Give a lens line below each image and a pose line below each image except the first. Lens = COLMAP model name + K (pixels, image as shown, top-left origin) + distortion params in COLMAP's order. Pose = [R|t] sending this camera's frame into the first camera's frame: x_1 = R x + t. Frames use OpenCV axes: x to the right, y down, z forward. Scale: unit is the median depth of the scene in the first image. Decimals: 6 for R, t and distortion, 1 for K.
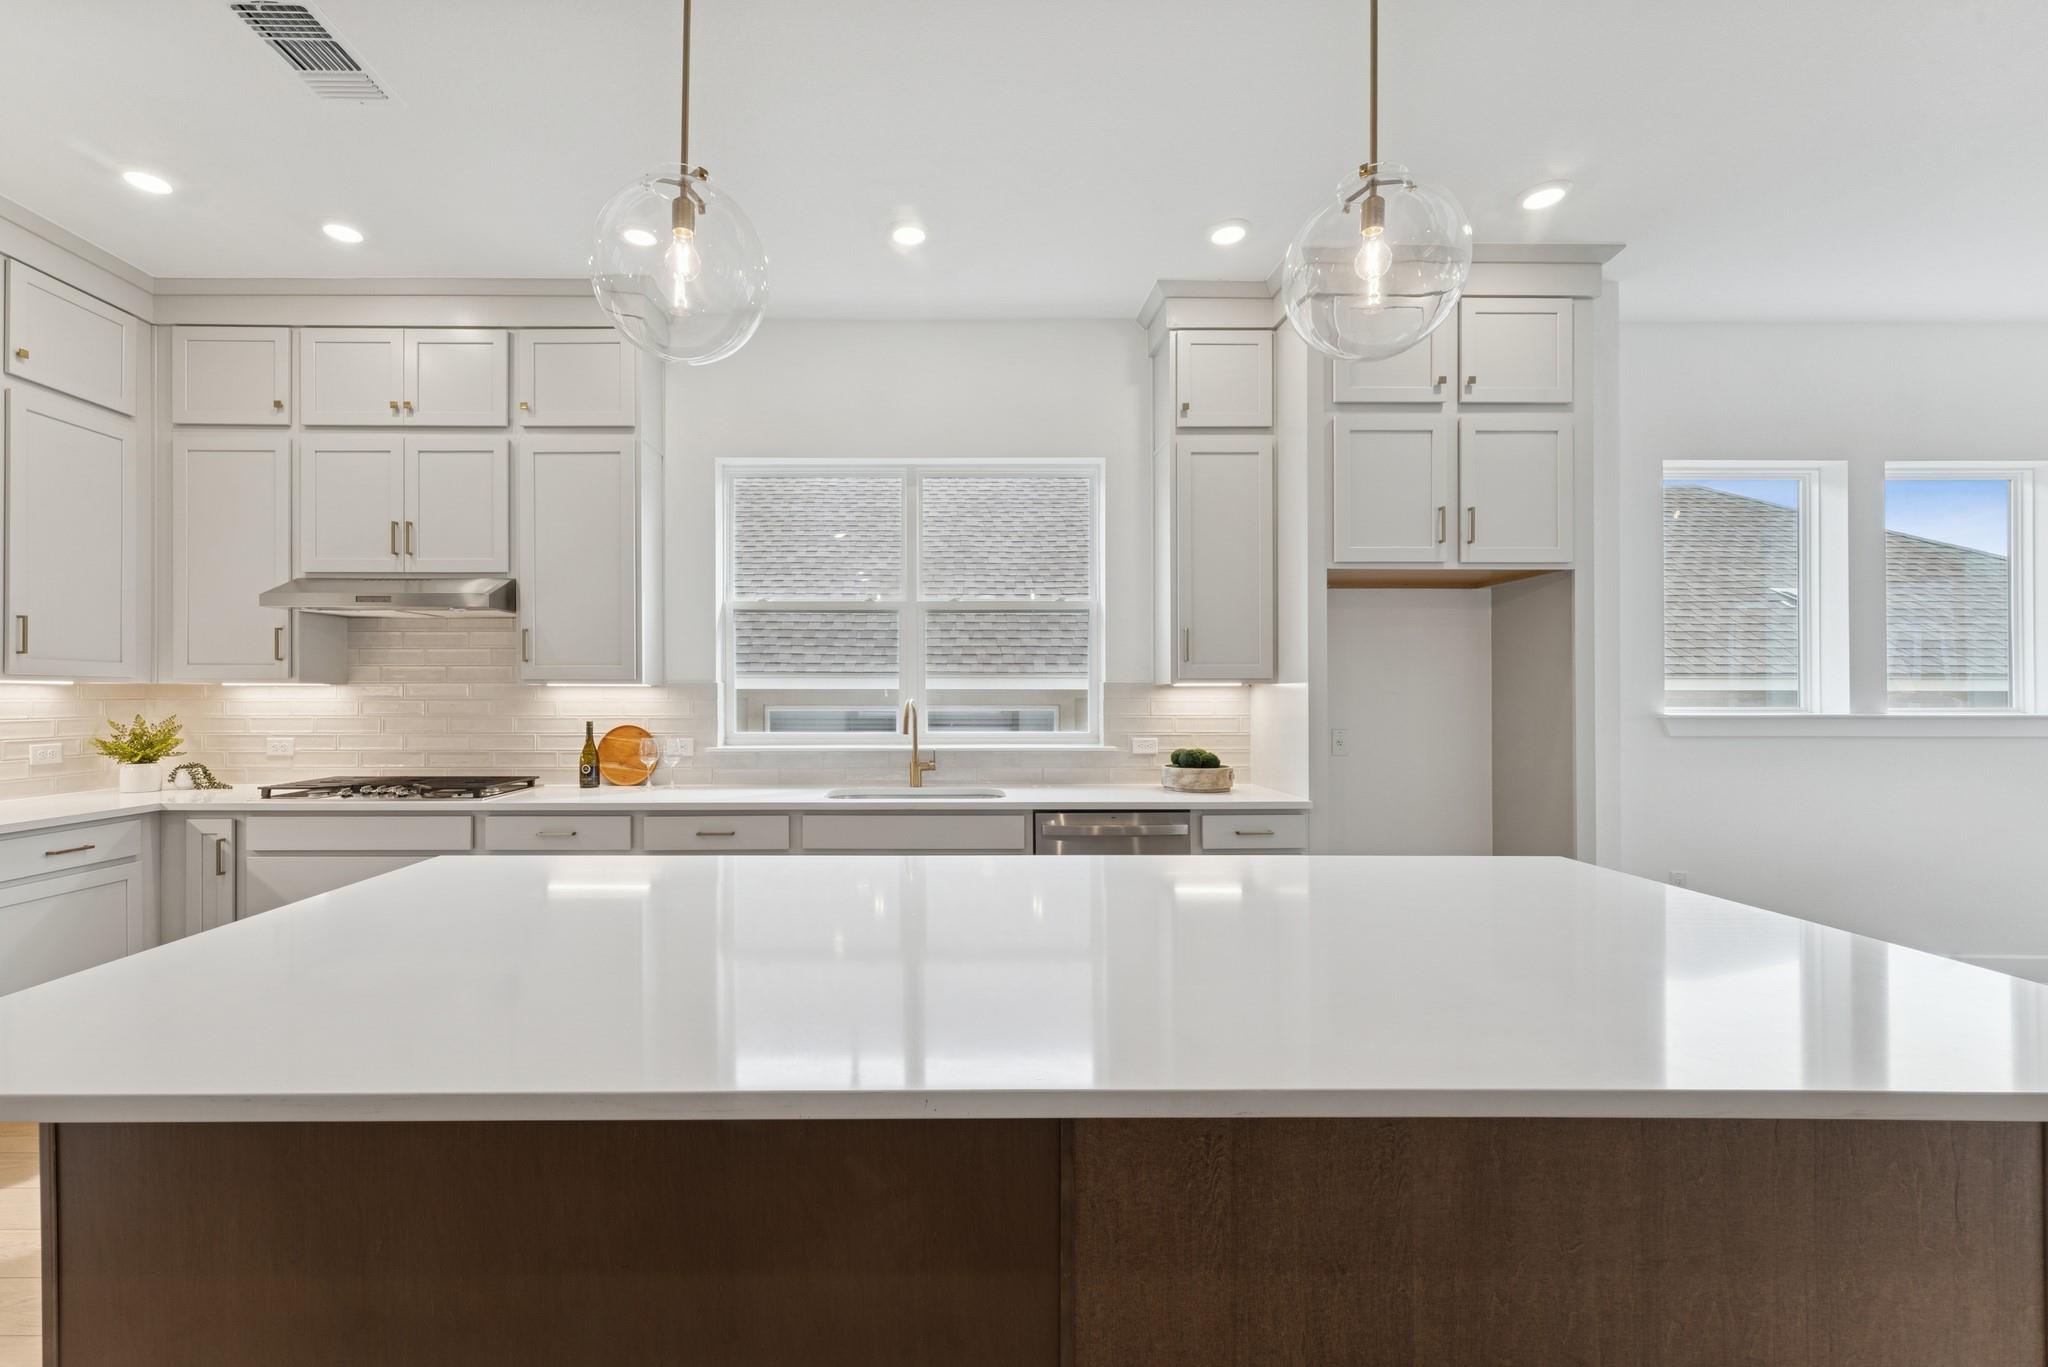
lens RADIAL K [[828.1, 0, 1026.1], [0, 828.1, 696.5], [0, 0, 1]] dist [0.099032, -0.000050]
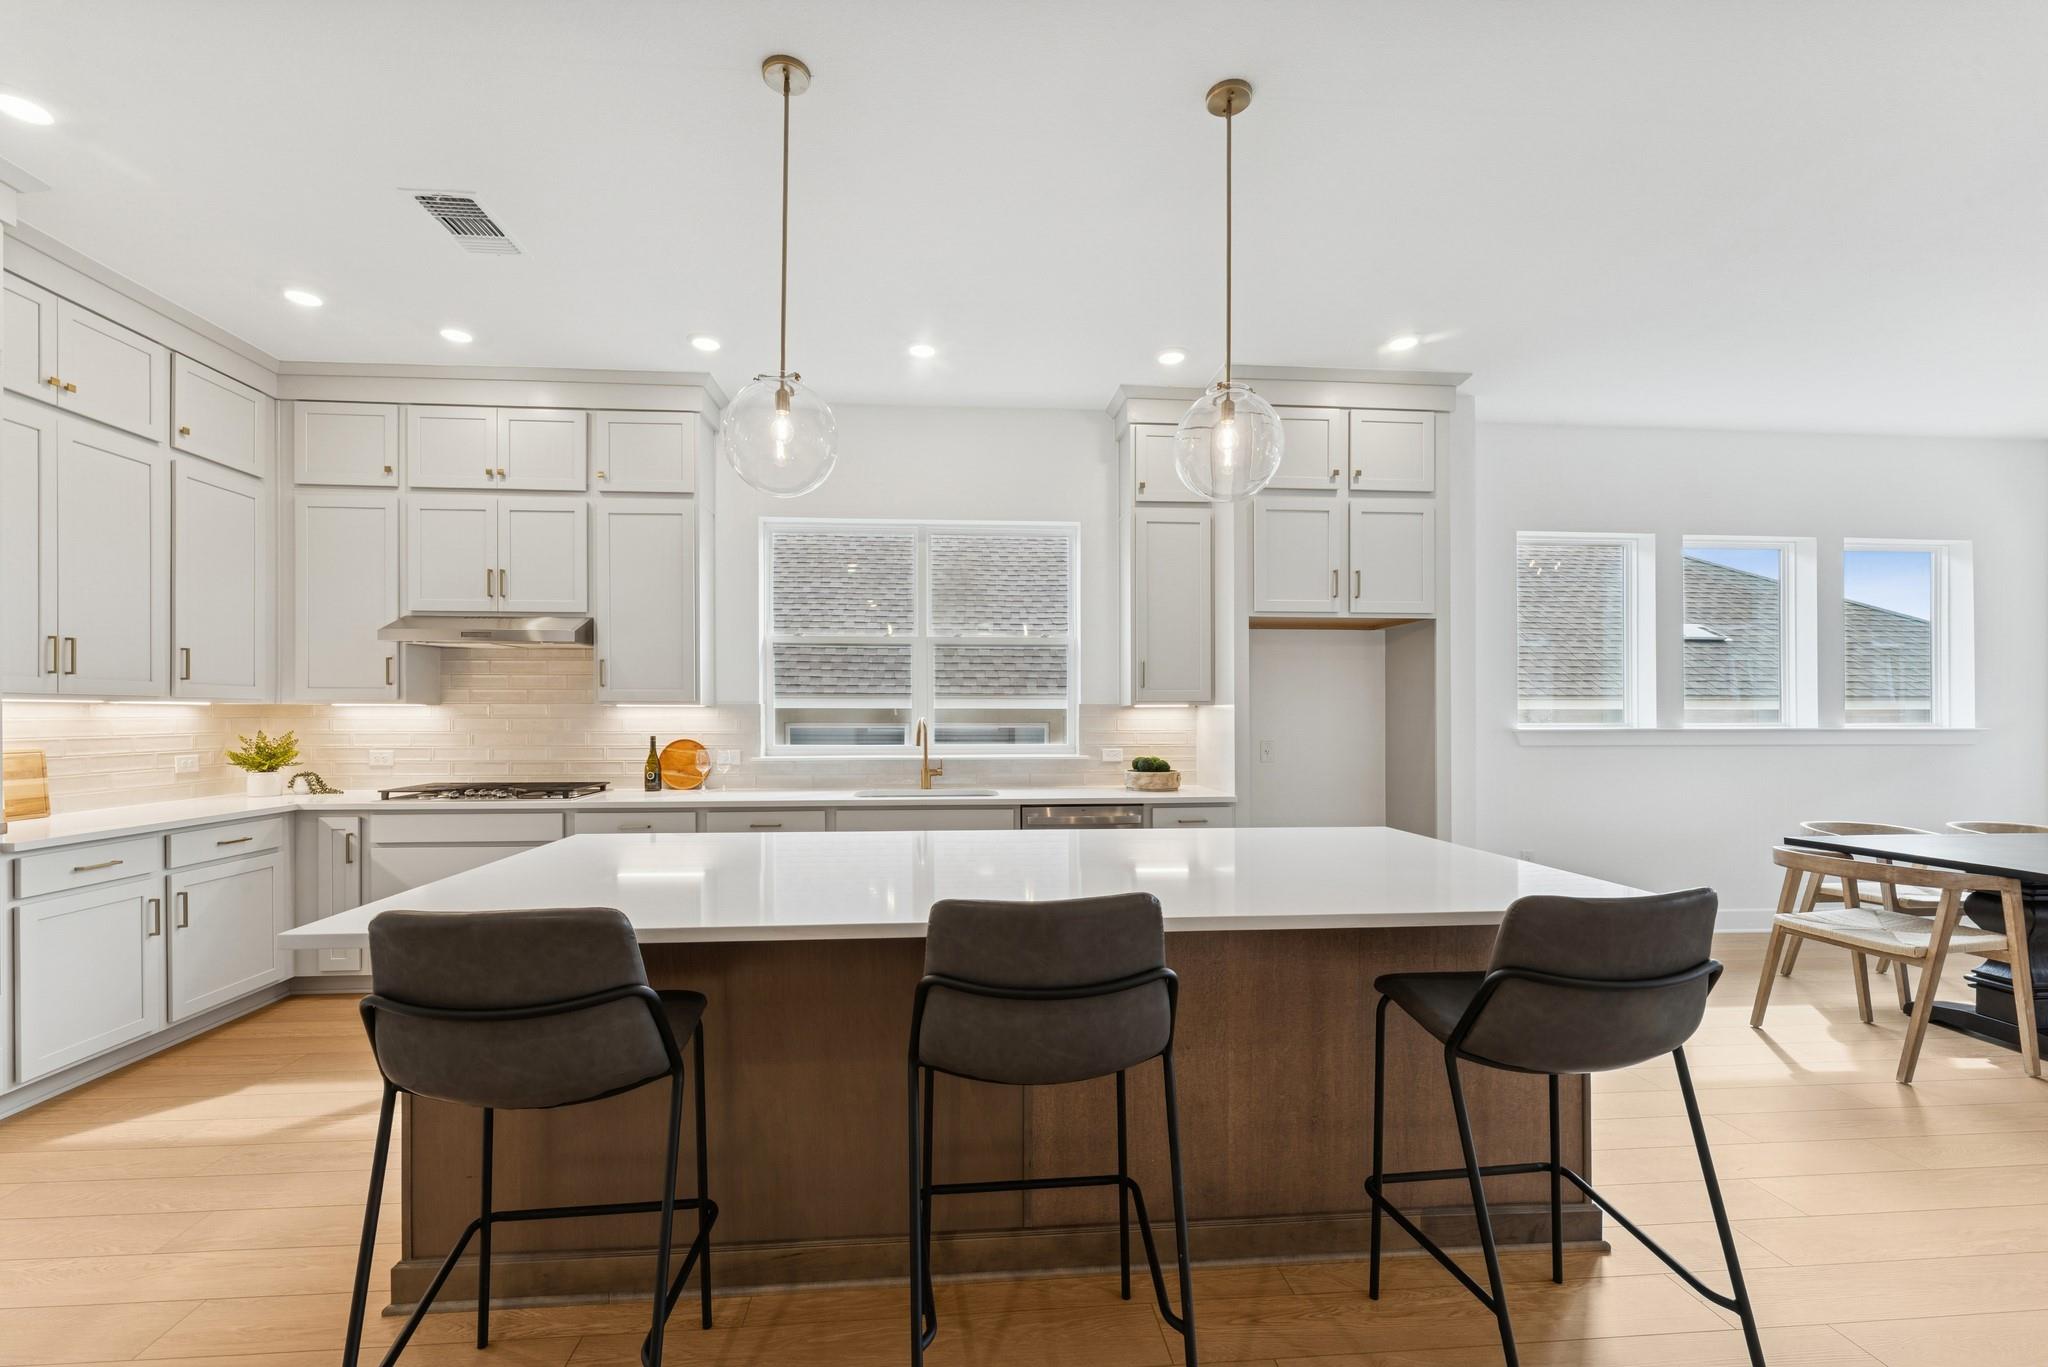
lens RADIAL K [[826.7, 0, 1080.0], [0, 826.7, 721.2], [0, 0, 1]] dist [0.000305, 0.000210]
pose [[0.997954, -0.000841, 0.063936, 0.013598], [0.000269, 0.999960, 0.008952, -0.001854], [-0.063941, -0.008916, 0.997914, -0.196668]]
